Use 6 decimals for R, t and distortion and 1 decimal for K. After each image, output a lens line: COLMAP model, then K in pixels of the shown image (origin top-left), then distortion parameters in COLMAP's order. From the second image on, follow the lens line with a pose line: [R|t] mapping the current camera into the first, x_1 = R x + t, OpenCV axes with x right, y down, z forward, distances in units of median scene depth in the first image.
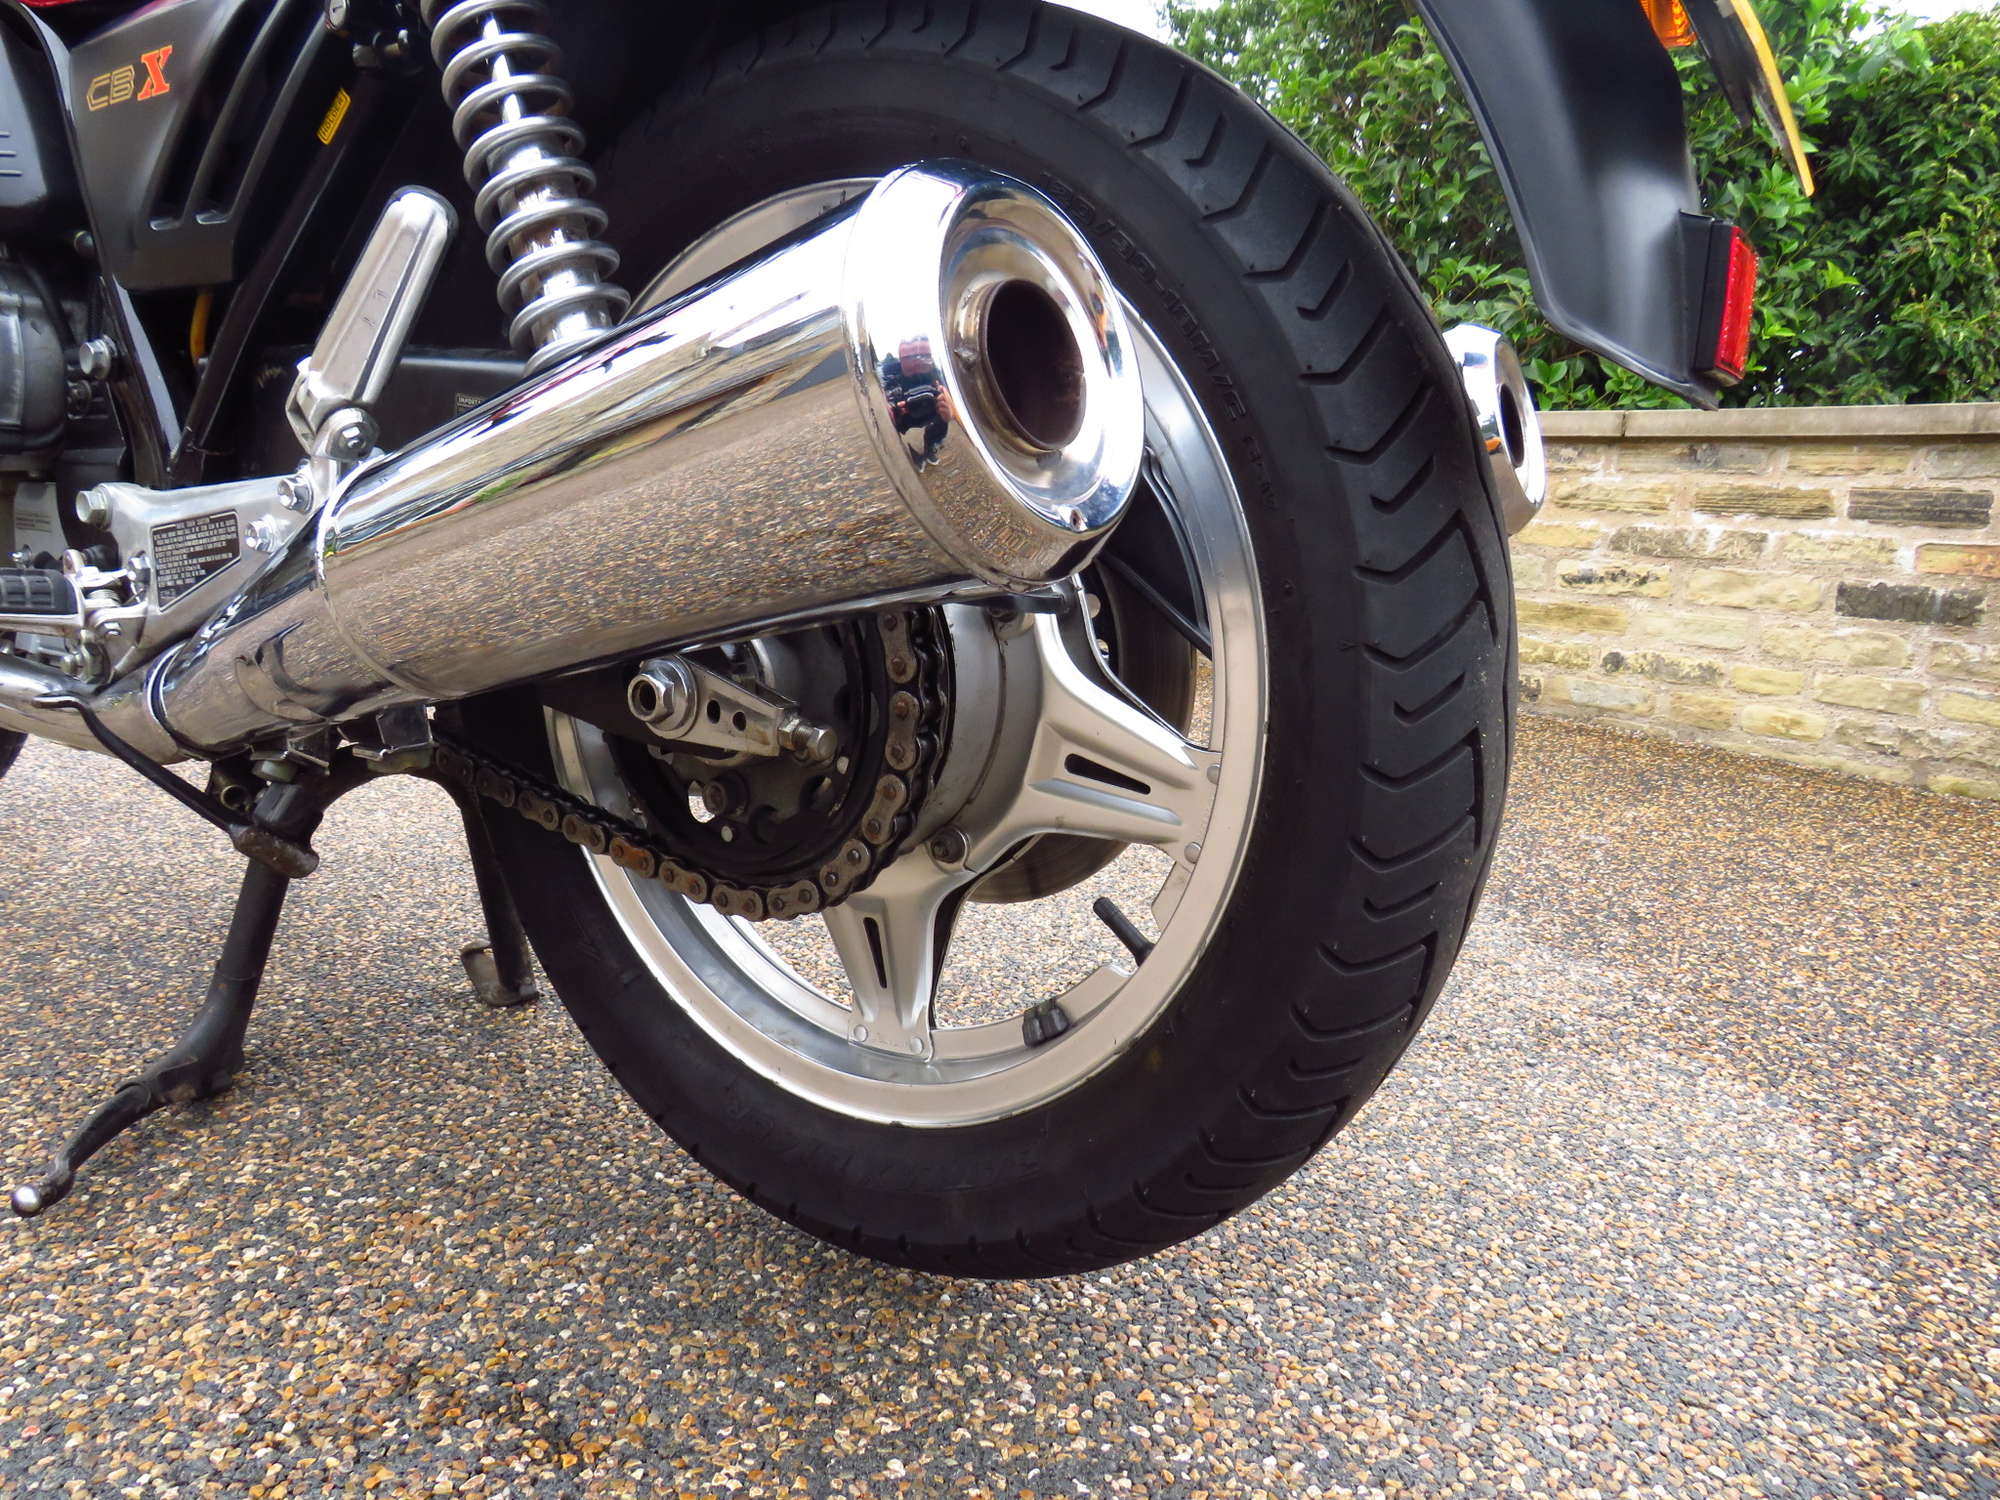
lens RADIAL K [[1407.7, 0, 993.7], [0, 1407.7, 754.8], [0, 0, 1]] dist [-0.029162, 0.004593]
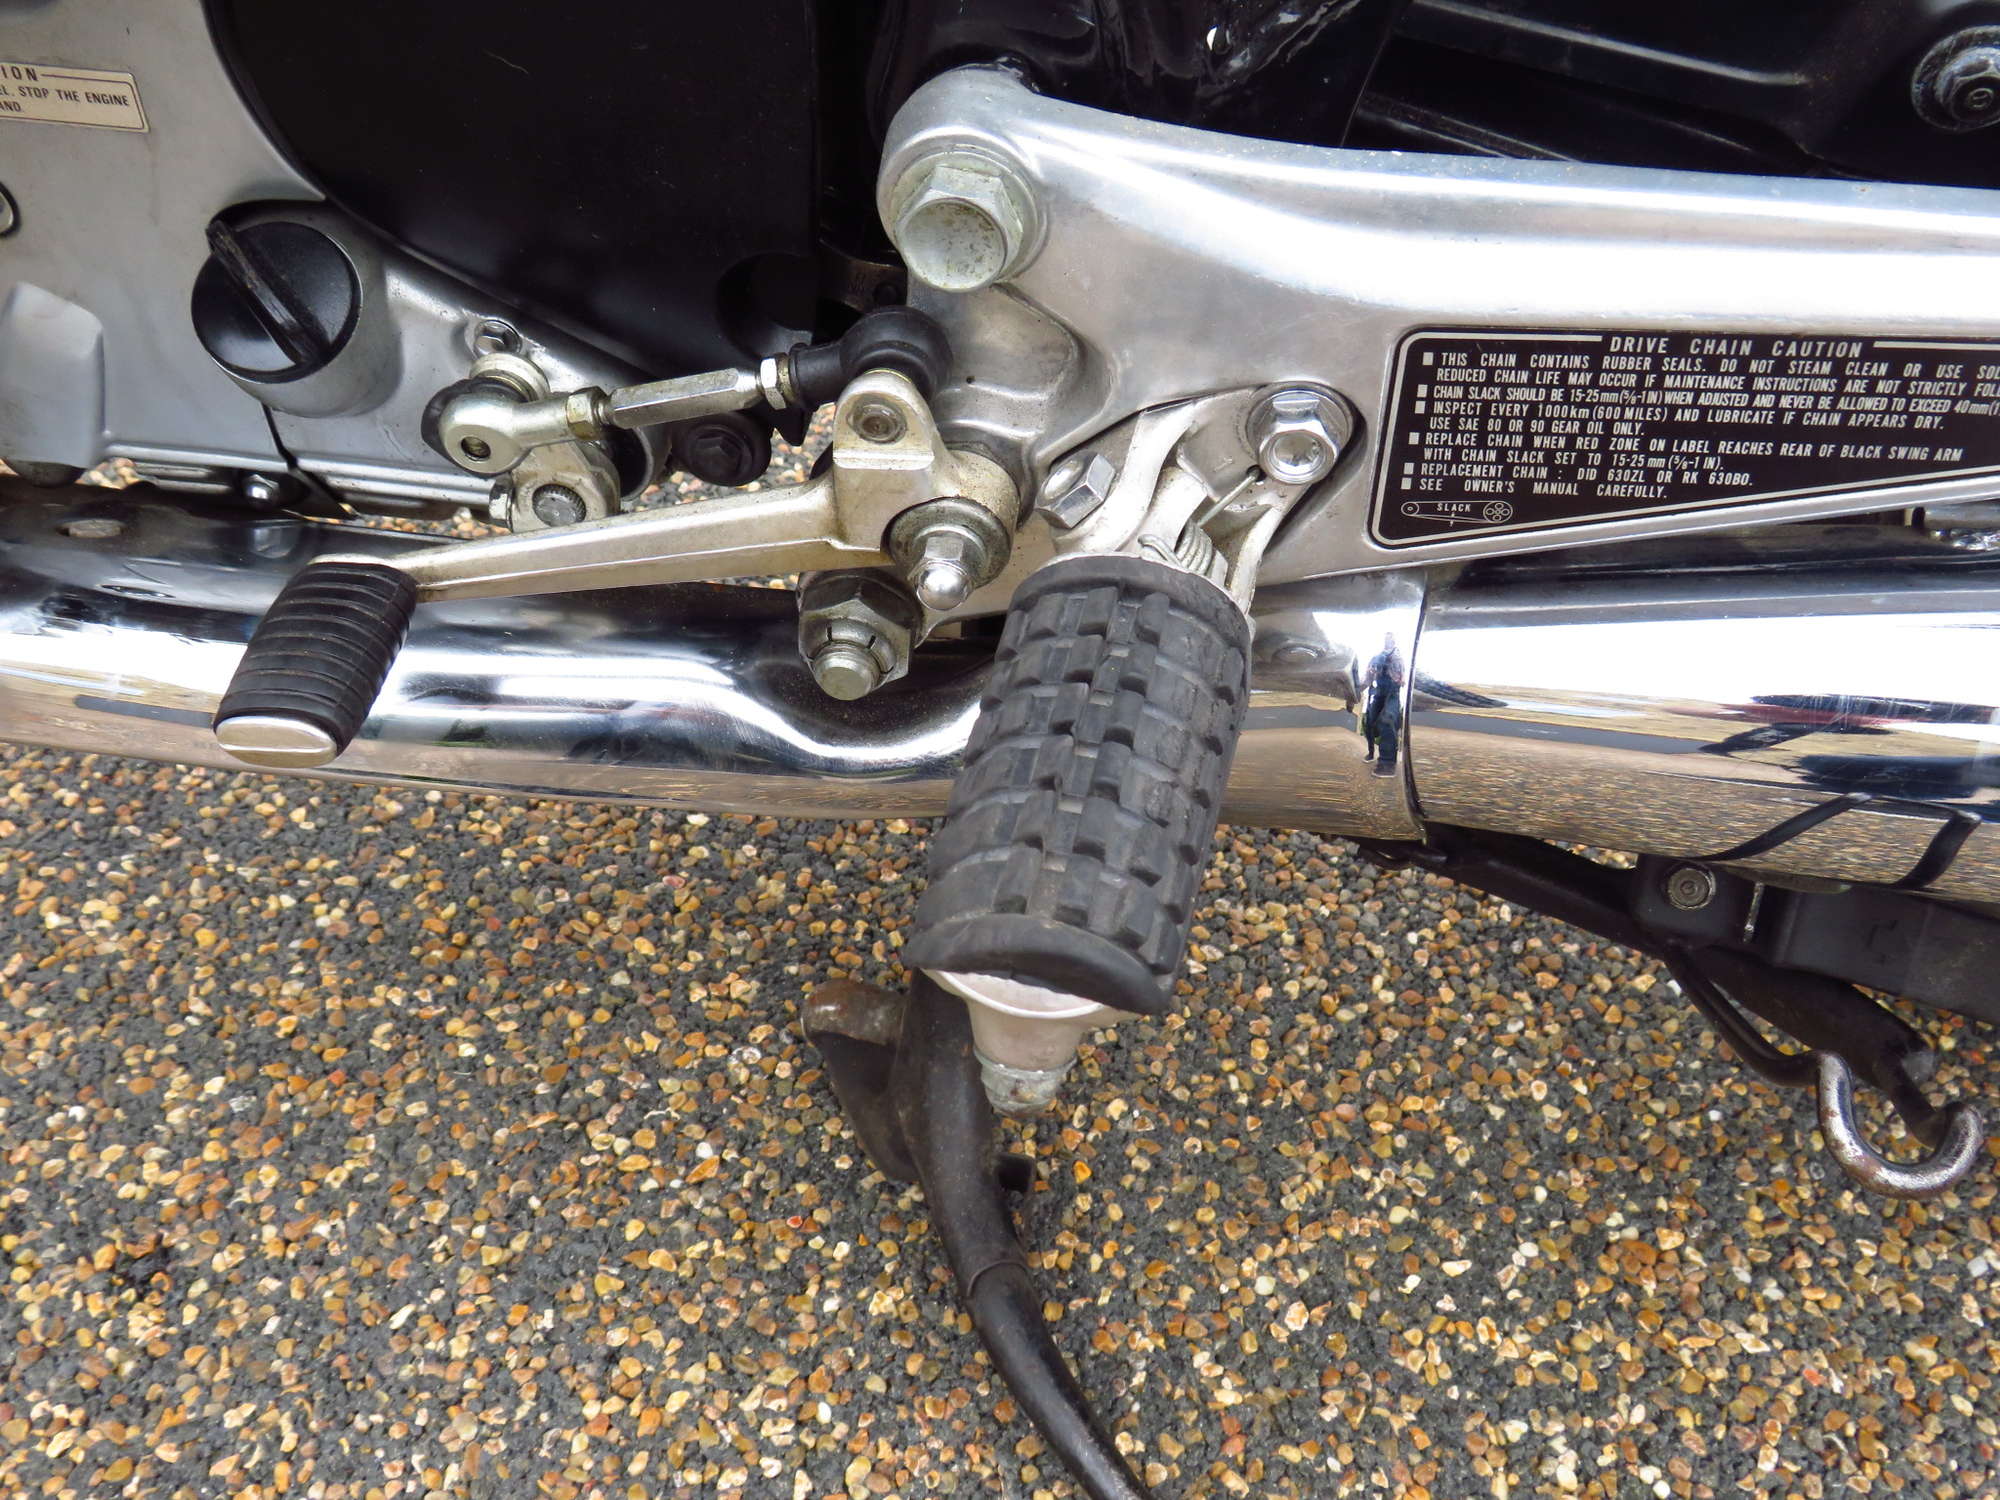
lens RADIAL K [[1773.9, 0, 981.2], [0, 1773.9, 738.3], [0, 0, 1]] dist [-0.035408, 0.007940]
pose [[0.886384, -0.349911, 0.303125, -0.795458], [0.082567, 0.763758, 0.640200, -0.328317], [-0.455528, -0.542435, 0.705874, 0.705675]]
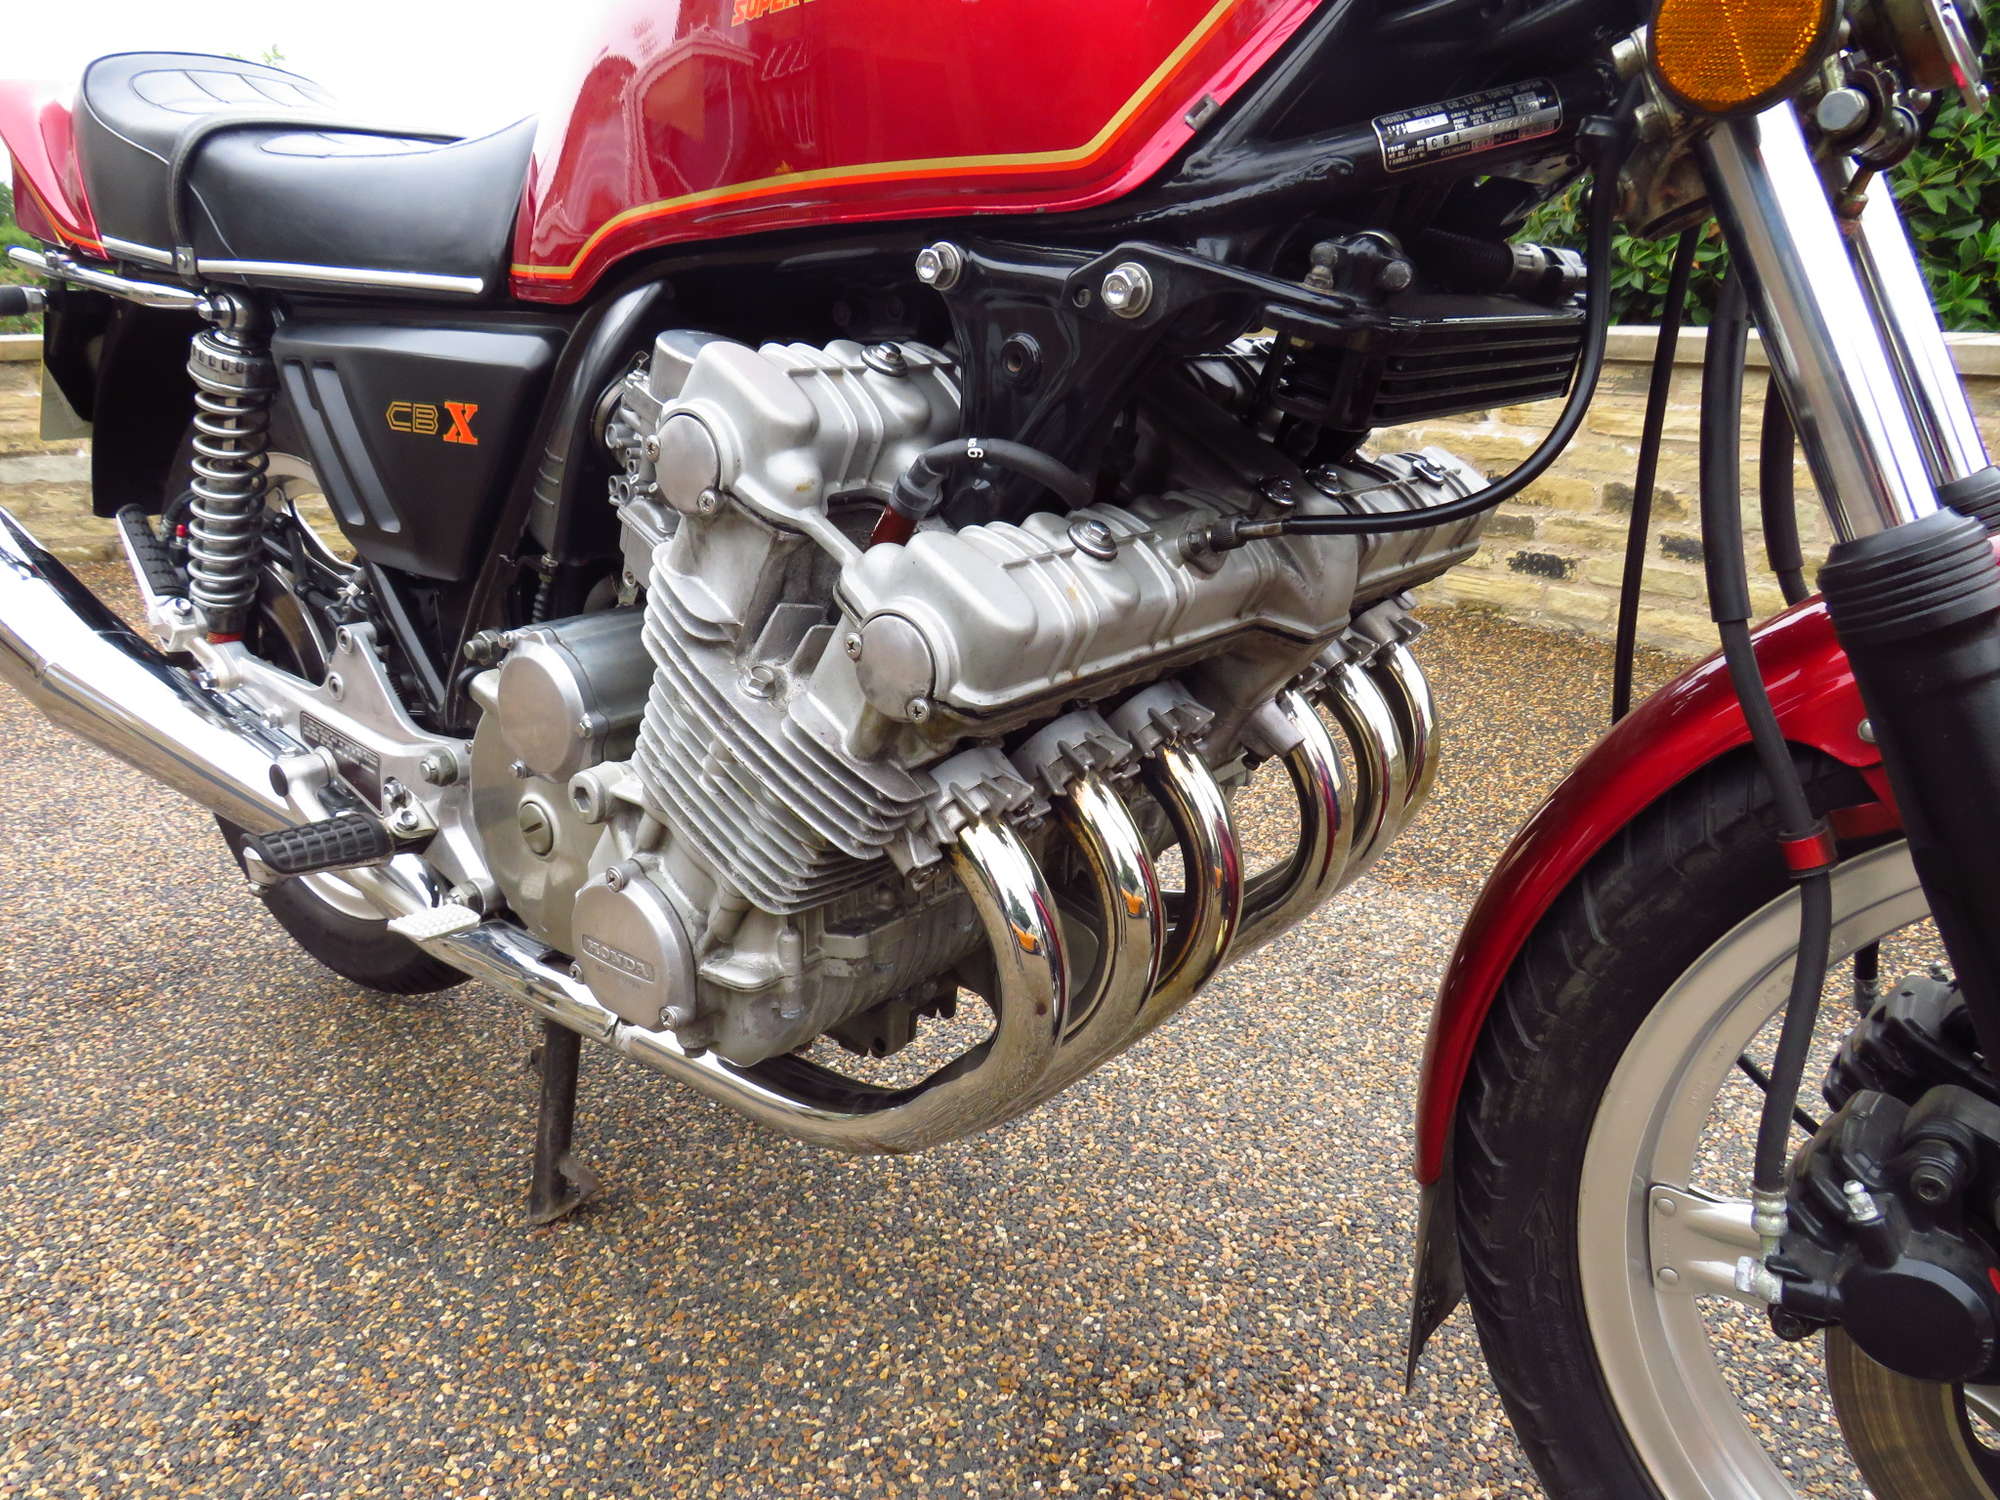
lens RADIAL K [[1407.7, 0, 987.7], [0, 1407.7, 756.1], [0, 0, 1]] dist [-0.029162, 0.004593]
pose [[0.996945, -0.024604, -0.074130, -0.258637], [0.034140, 0.990894, 0.130244, -0.415522], [0.070251, -0.132377, 0.988707, 0.236819]]
